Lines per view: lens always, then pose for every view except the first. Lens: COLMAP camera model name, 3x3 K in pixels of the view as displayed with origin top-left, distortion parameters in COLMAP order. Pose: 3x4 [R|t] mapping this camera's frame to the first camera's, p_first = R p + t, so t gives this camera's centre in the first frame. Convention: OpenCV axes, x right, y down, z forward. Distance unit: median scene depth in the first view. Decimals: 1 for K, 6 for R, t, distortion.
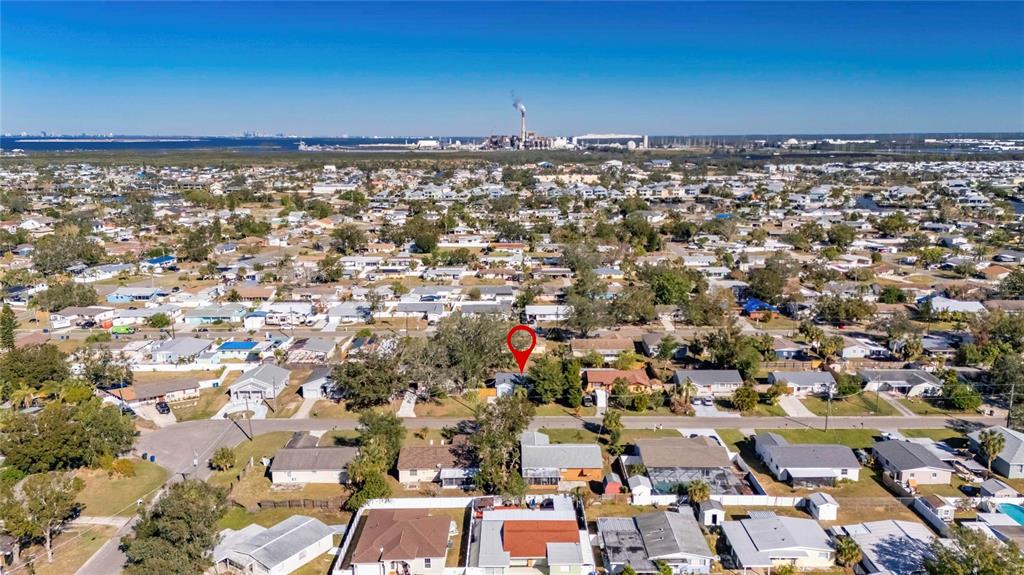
lens RADIAL K [[748.3, 0, 512.0], [0, 748.3, 287.5], [0, 0, 1]] dist [0.069968, -0.062517]
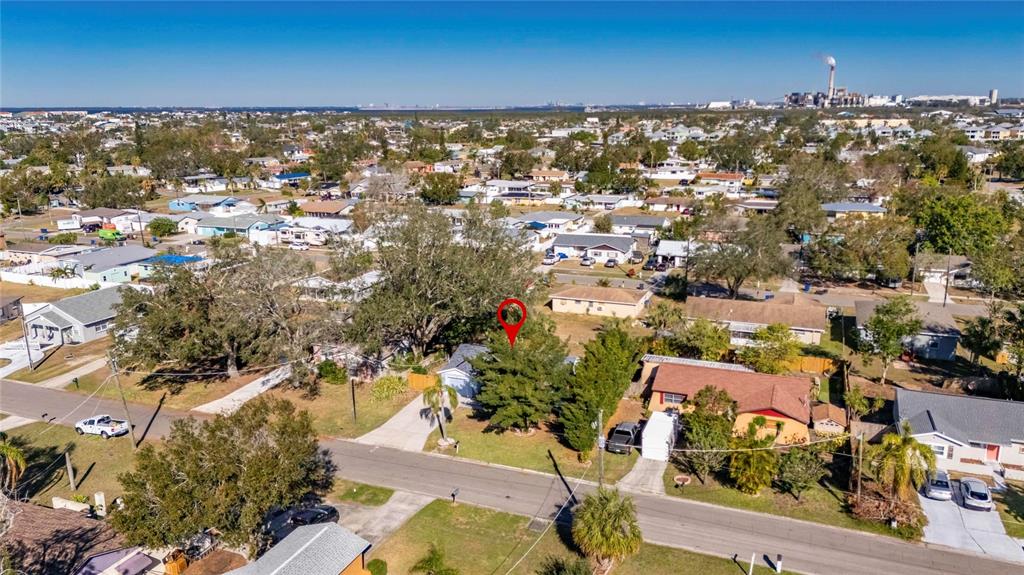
lens RADIAL K [[748.3, 0, 512.0], [0, 748.3, 287.5], [0, 0, 1]] dist [0.069968, -0.062517]
pose [[0.927881, 0.082517, -0.363632, 0.154239], [-0.067868, 0.996291, 0.052904, 0.046569], [0.366649, -0.024409, 0.930039, 0.512826]]
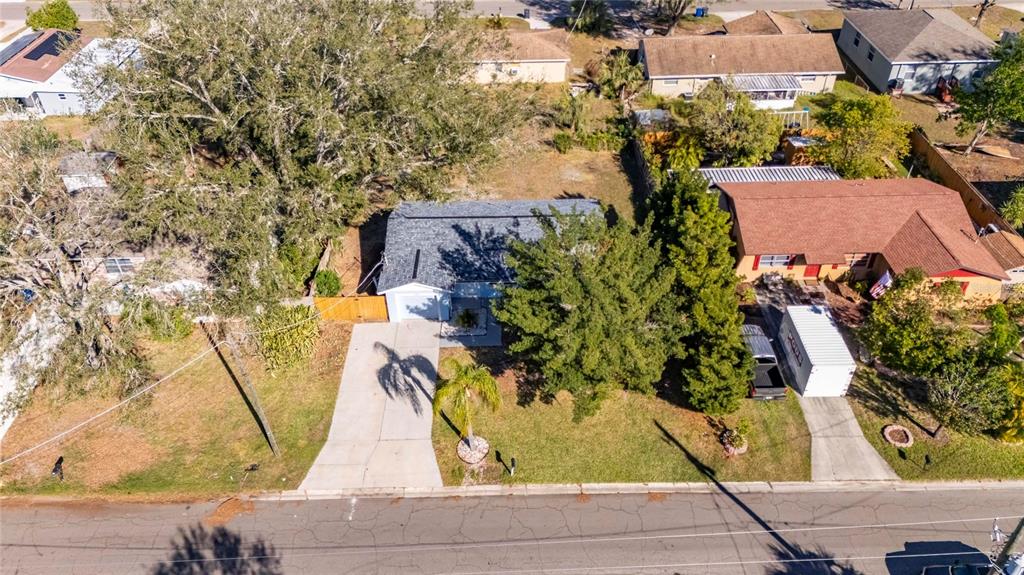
lens RADIAL K [[748.3, 0, 512.0], [0, 748.3, 287.5], [0, 0, 1]] dist [0.069968, -0.062517]
pose [[0.999905, -0.013691, -0.001669, 0.019588], [0.012973, 0.892564, 0.450733, 0.016302], [-0.004681, -0.450712, 0.892657, 0.667220]]
